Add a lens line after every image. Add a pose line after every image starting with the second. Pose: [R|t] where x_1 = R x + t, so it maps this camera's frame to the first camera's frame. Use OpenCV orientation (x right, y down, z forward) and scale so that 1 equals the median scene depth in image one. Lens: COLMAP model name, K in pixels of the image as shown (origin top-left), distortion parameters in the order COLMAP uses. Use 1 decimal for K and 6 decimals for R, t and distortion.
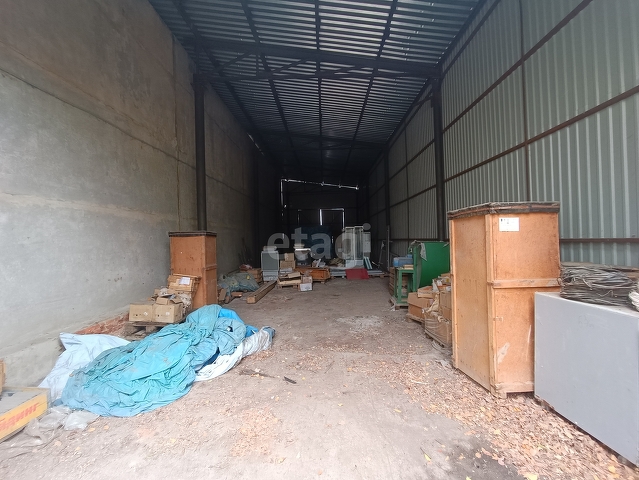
lens RADIAL K [[288.8, 0, 318.0], [0, 288.8, 240.3], [0, 0, 1]] dist [-0.007734, 0.003381]
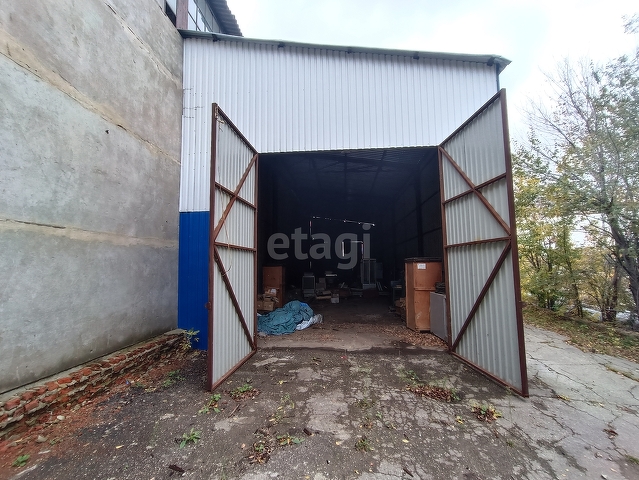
lens RADIAL K [[288.8, 0, 322.4], [0, 288.8, 239.9], [0, 0, 1]] dist [-0.007734, 0.003381]
pose [[0.998457, 0.010737, -0.054488, -0.067816], [-0.015735, 0.995621, -0.092145, -0.026051], [0.053260, 0.092861, 0.994254, -1.180210]]
